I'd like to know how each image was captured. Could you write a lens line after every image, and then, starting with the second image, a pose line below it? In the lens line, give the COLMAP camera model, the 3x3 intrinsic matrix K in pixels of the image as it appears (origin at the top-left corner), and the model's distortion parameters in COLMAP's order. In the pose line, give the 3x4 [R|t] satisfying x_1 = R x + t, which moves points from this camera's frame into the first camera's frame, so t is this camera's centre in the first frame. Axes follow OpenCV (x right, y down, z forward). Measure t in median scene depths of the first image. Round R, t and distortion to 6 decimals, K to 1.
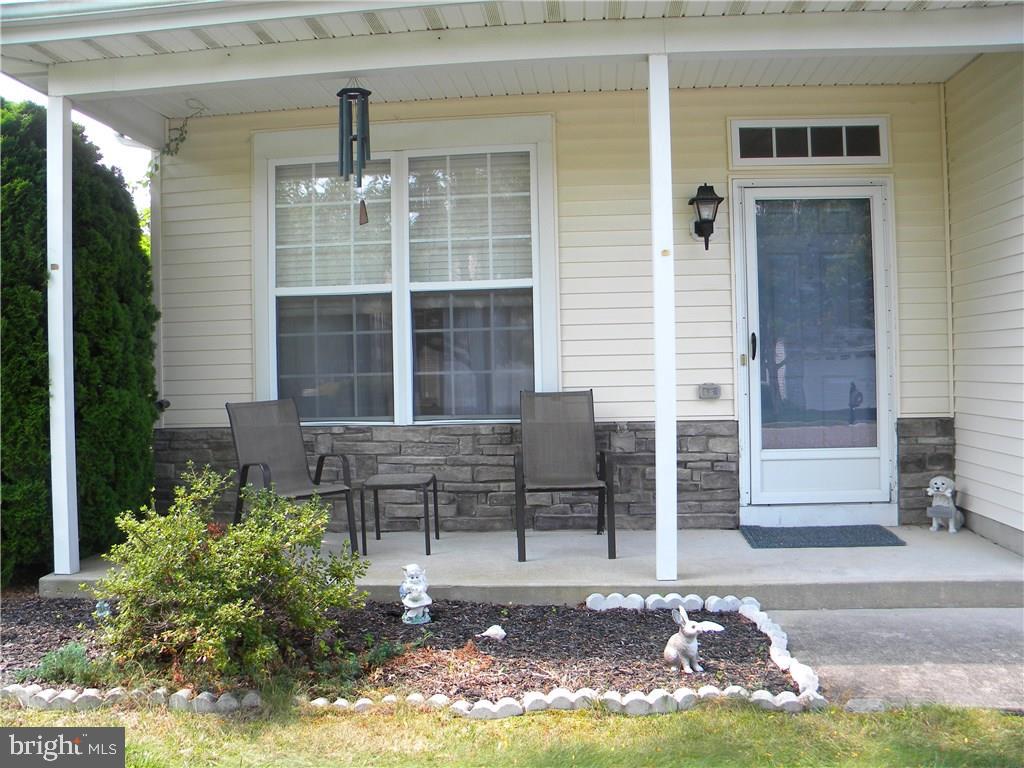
lens RADIAL K [[848.6, 0, 509.4], [0, 848.6, 378.0], [0, 0, 1]] dist [-0.204913, 0.175178]
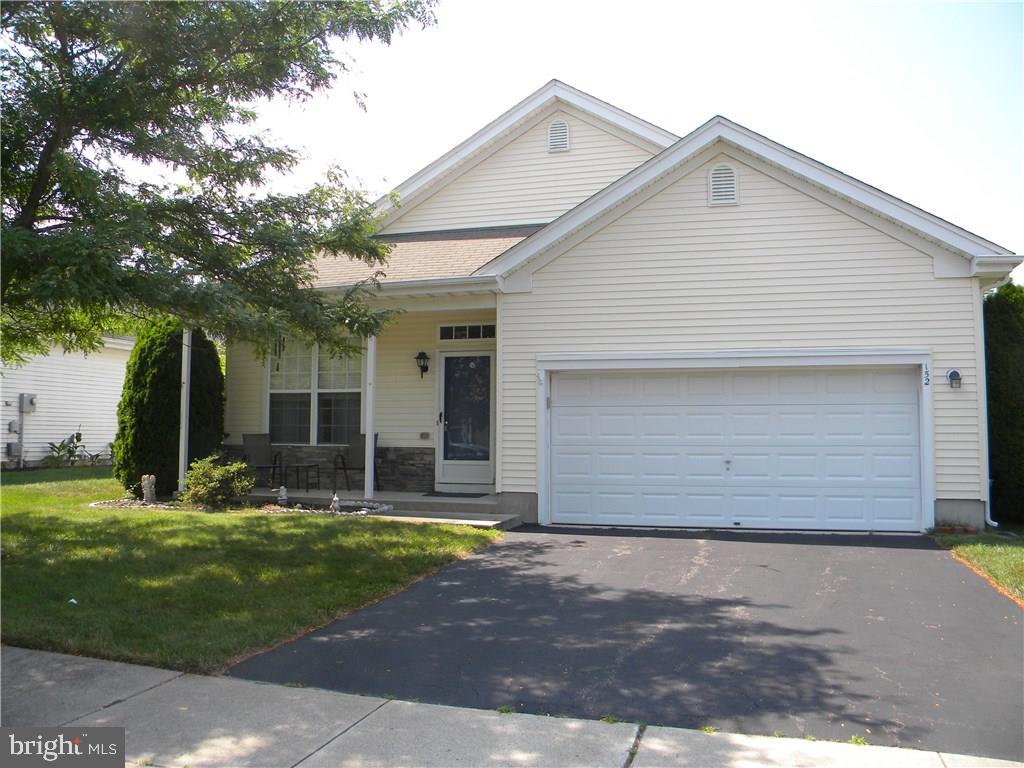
lens RADIAL K [[848.6, 0, 509.4], [0, 848.6, 378.0], [0, 0, 1]] dist [-0.204913, 0.175178]
pose [[0.978839, 0.011419, -0.204314, 0.961176], [-0.028823, 0.996181, -0.082413, 0.044055], [0.202592, 0.086558, 0.975430, -1.338495]]
